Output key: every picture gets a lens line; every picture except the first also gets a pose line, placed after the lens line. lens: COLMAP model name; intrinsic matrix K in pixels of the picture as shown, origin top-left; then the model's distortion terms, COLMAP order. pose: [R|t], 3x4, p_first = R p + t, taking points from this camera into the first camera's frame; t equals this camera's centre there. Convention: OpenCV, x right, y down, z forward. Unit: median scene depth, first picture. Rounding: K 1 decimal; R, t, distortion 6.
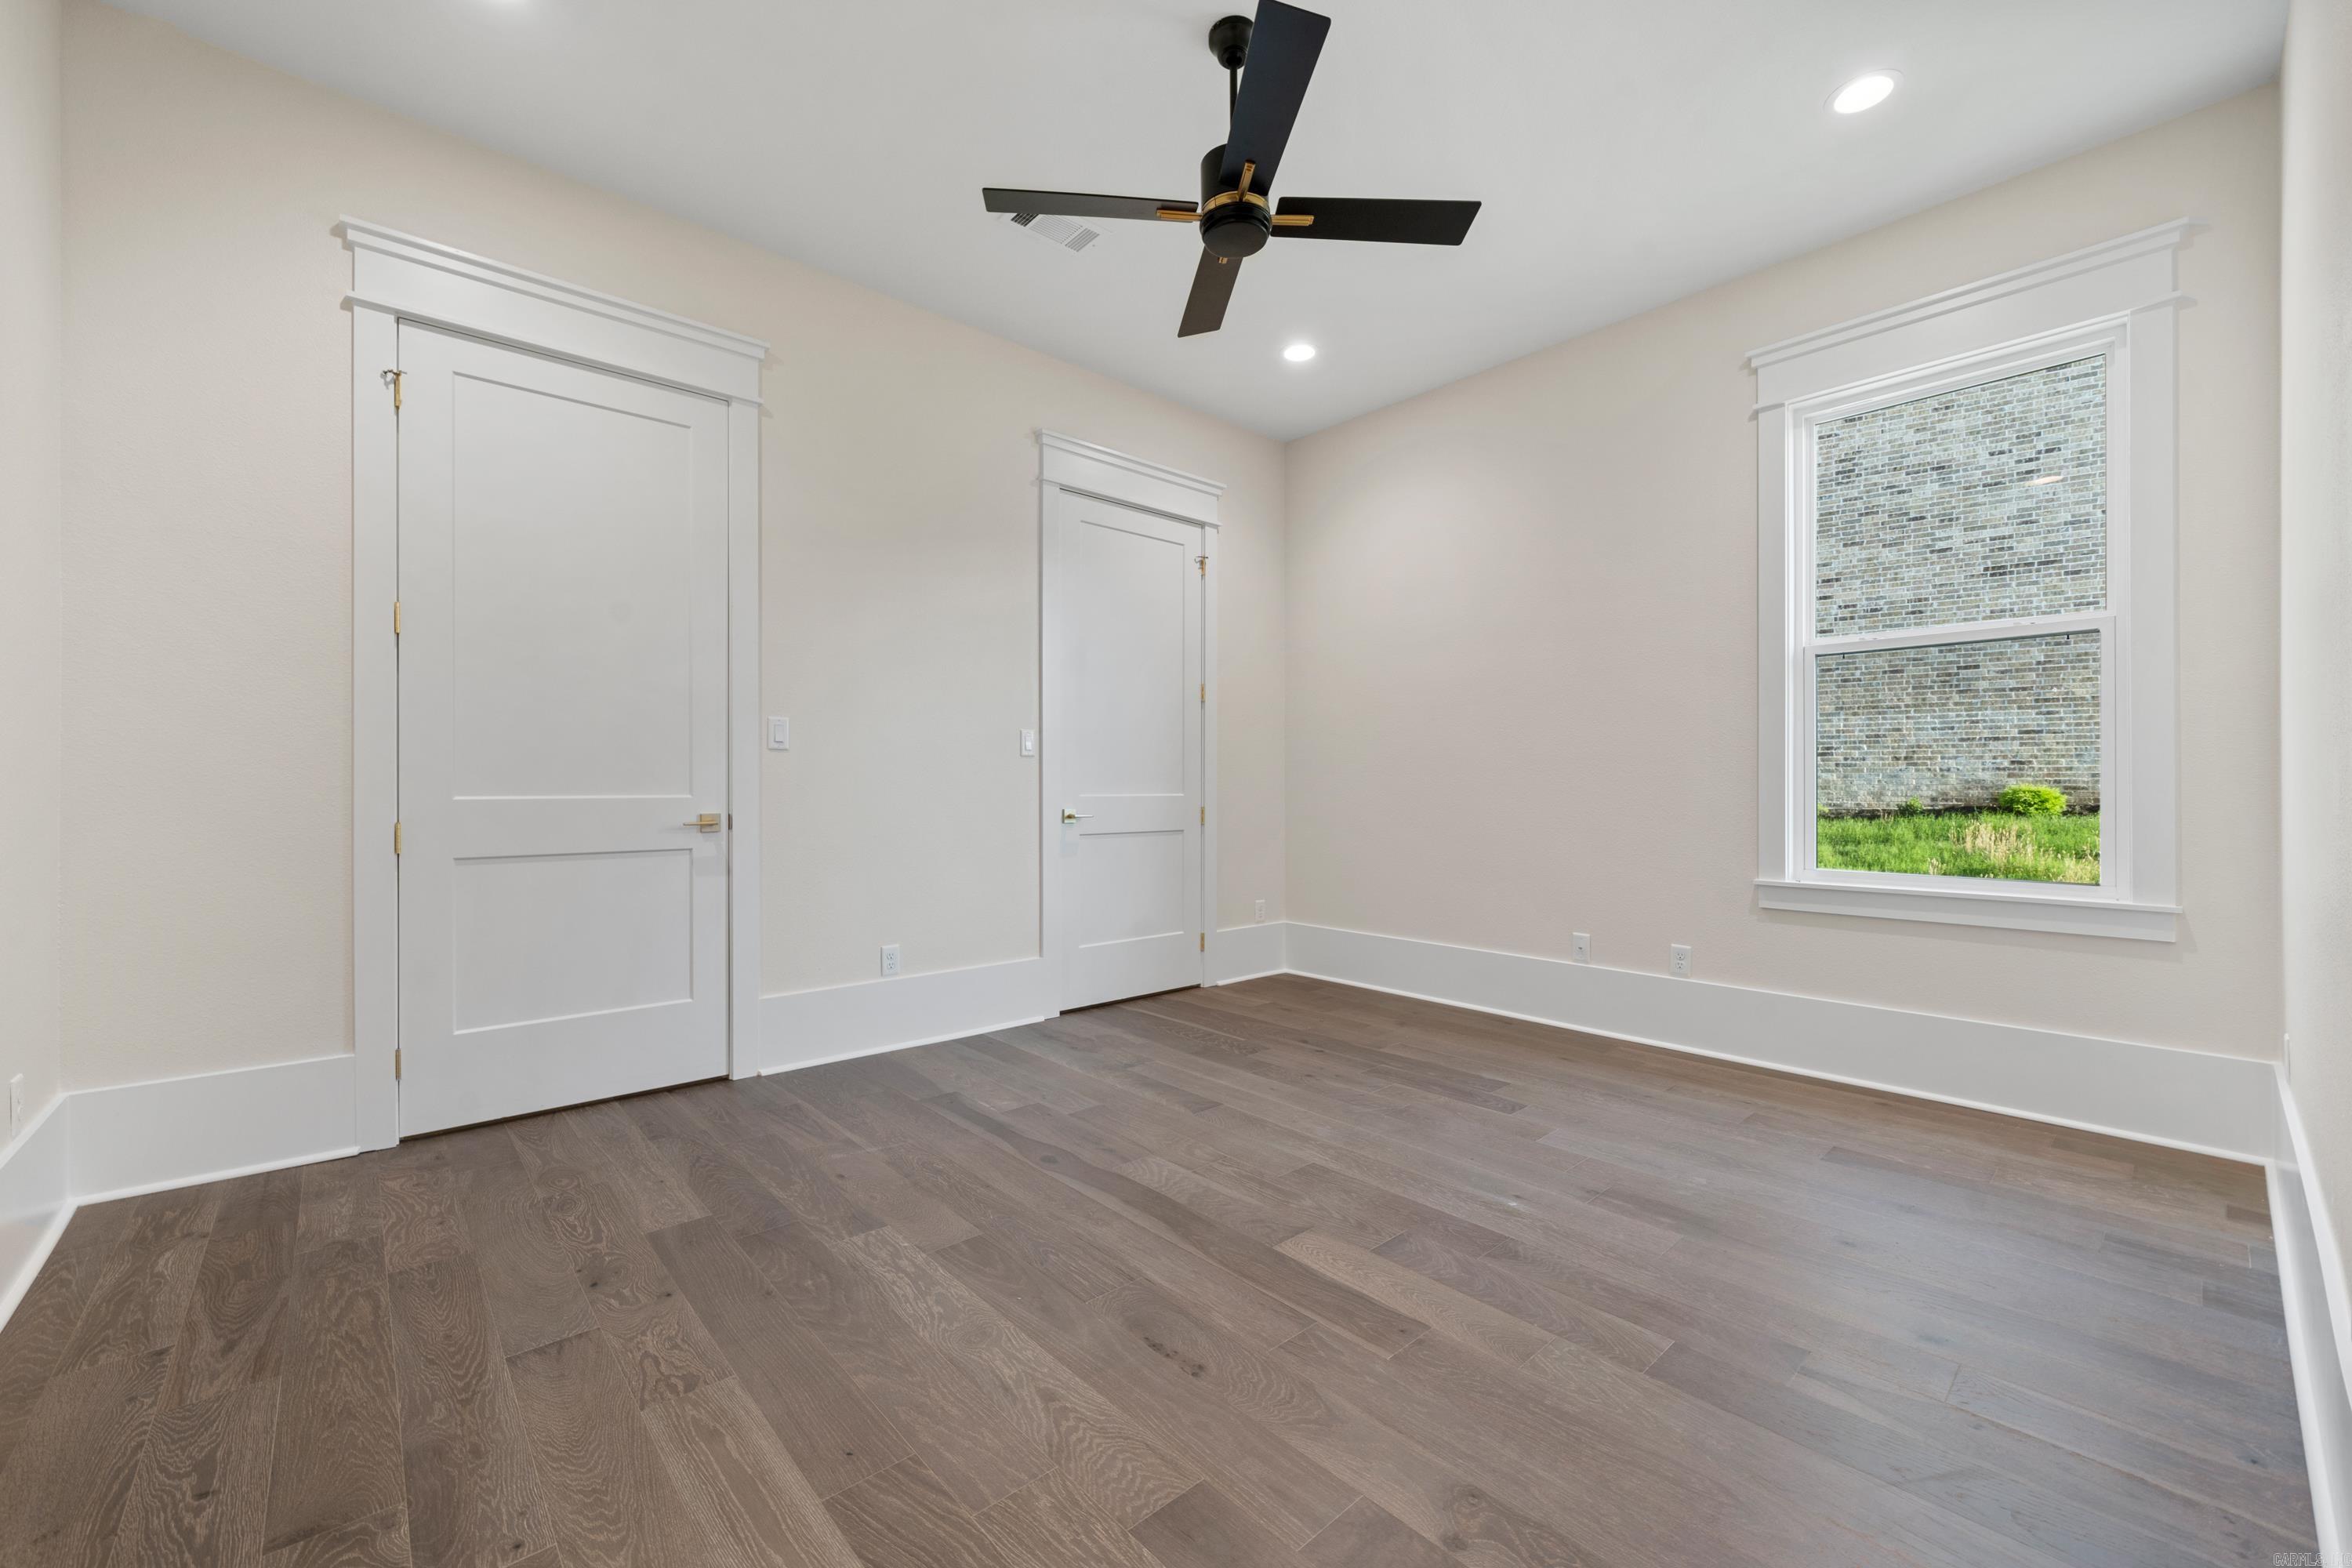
lens RADIAL K [[886.7, 0, 1176.0], [0, 886.7, 784.0], [0, 0, 1]] dist [0.001786, -0.000073]
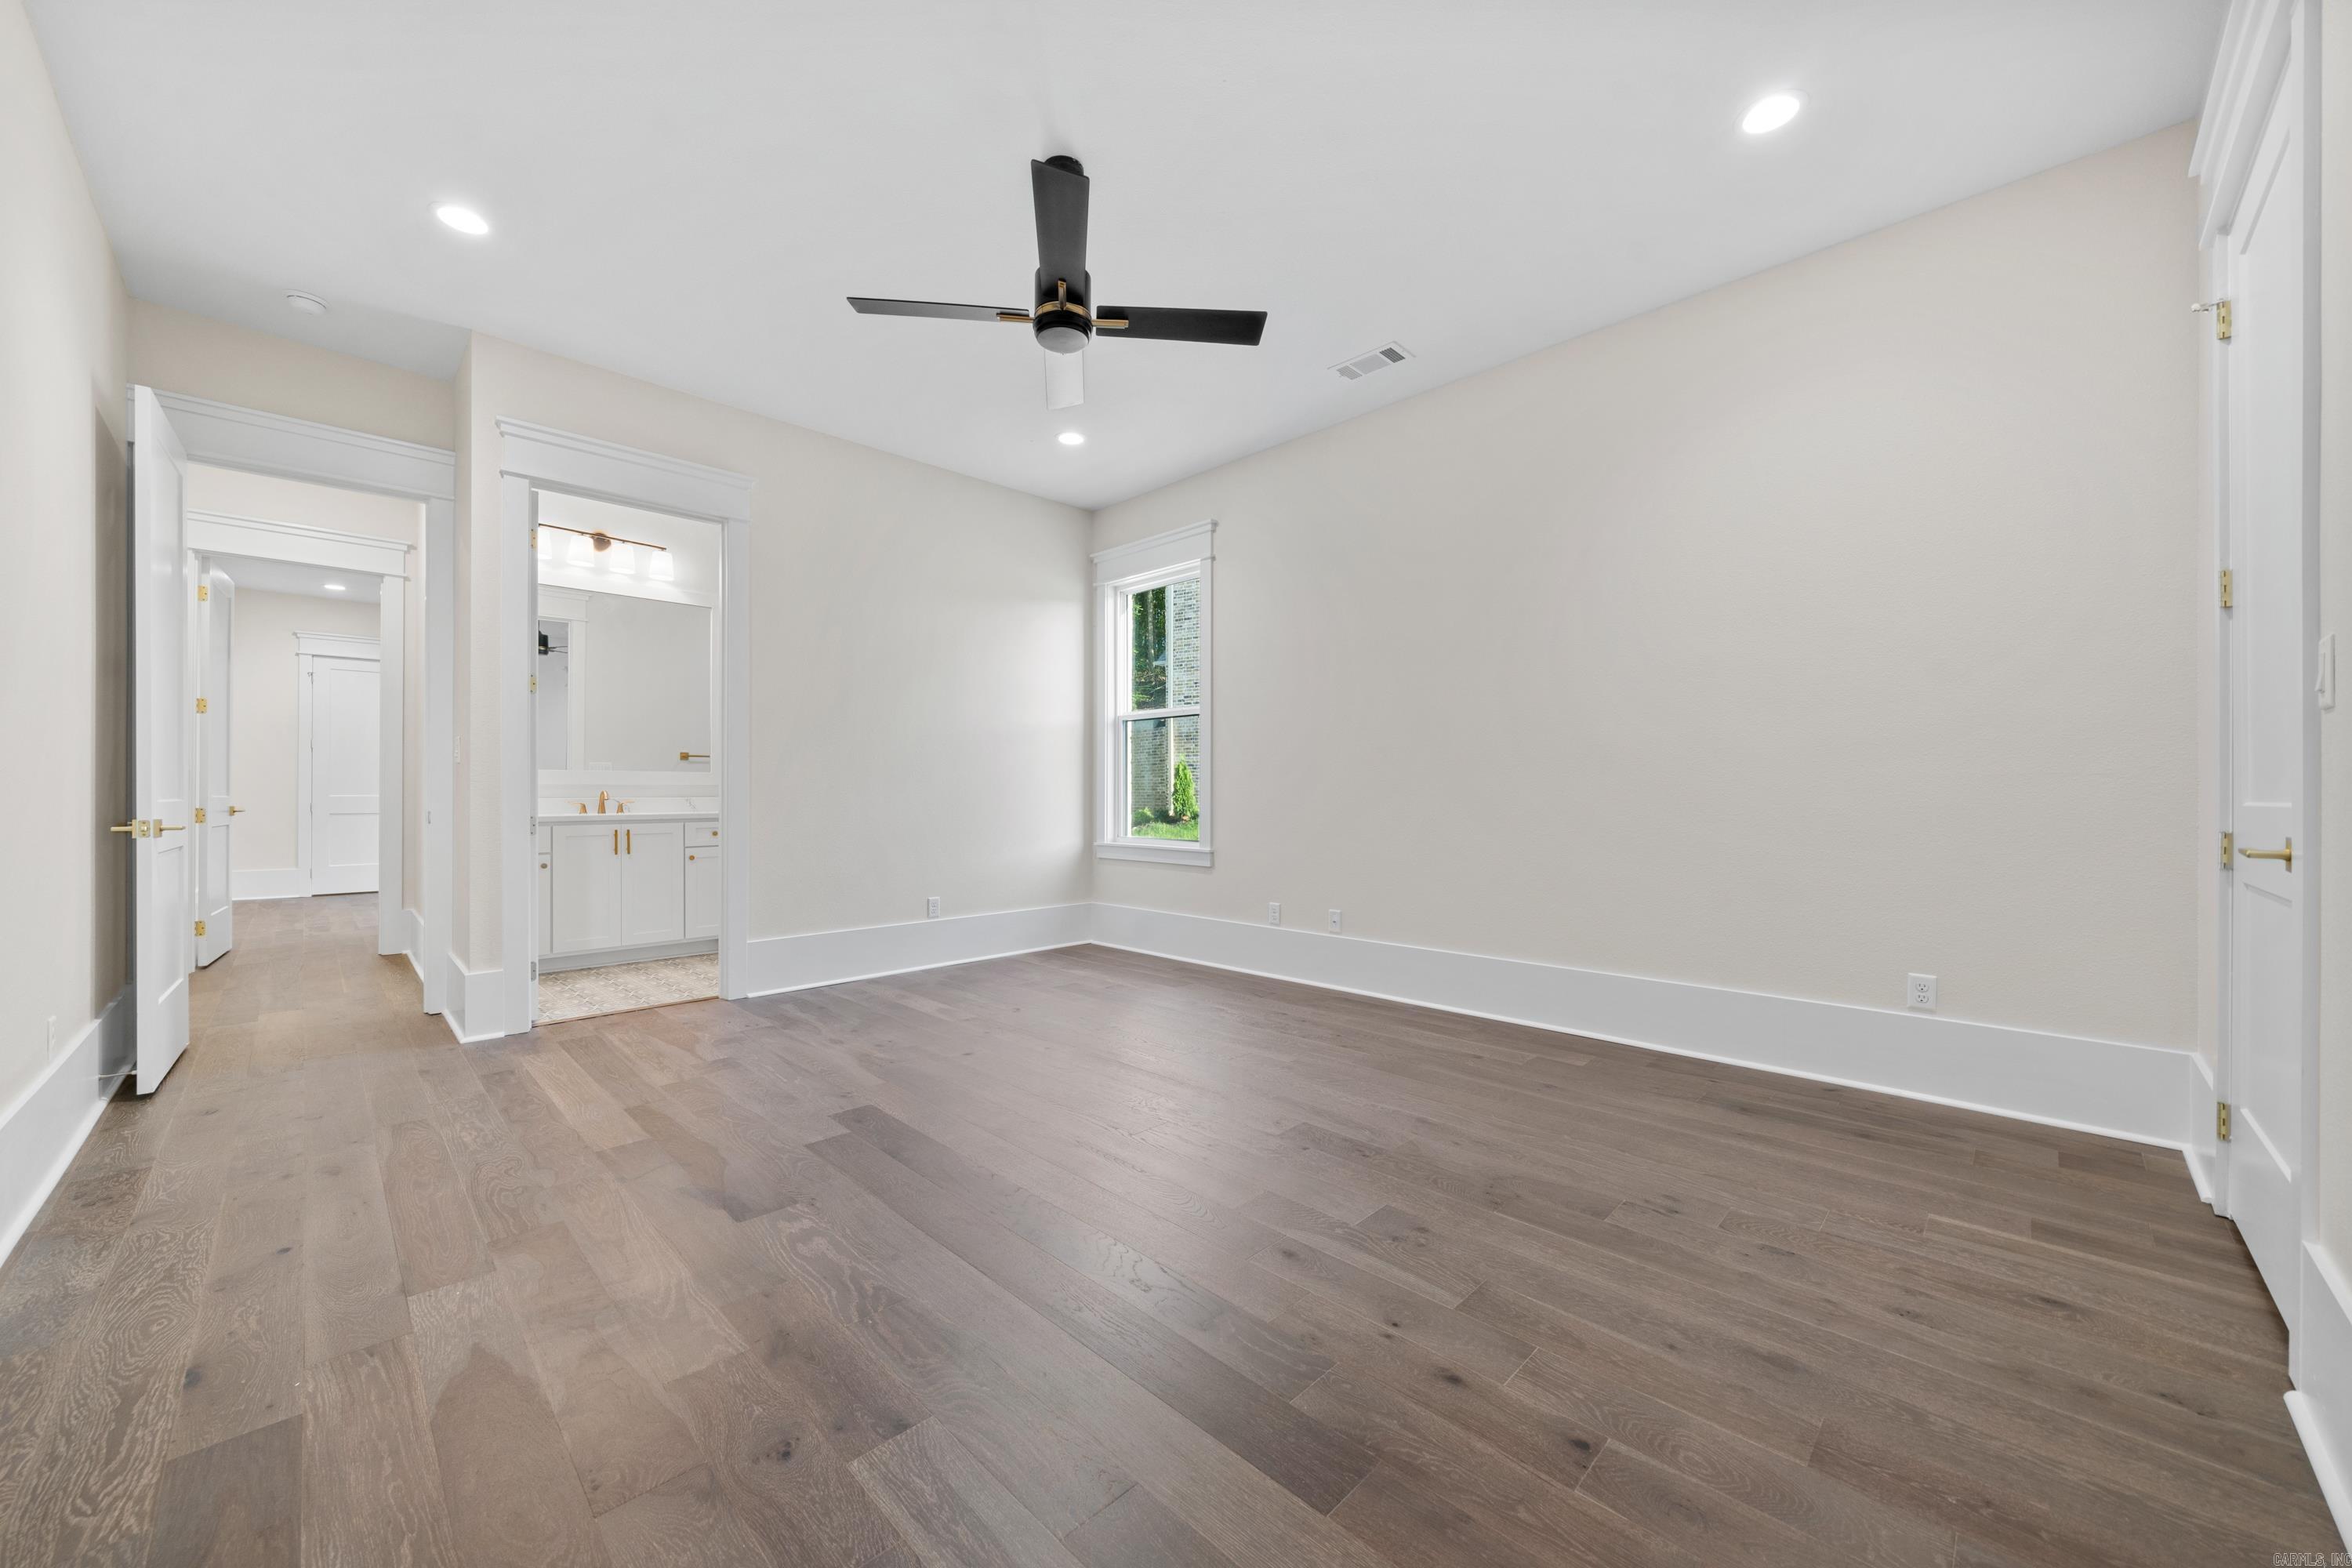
lens RADIAL K [[873.4, 0, 1176.0], [0, 873.4, 784.0], [0, 0, 1]] dist [-0.001530, -0.000259]
pose [[0.999587, -0.003937, 0.028455, 0.189734], [0.004075, 0.999980, -0.004781, -0.001165], [-0.028436, 0.004895, 0.999584, -0.197539]]
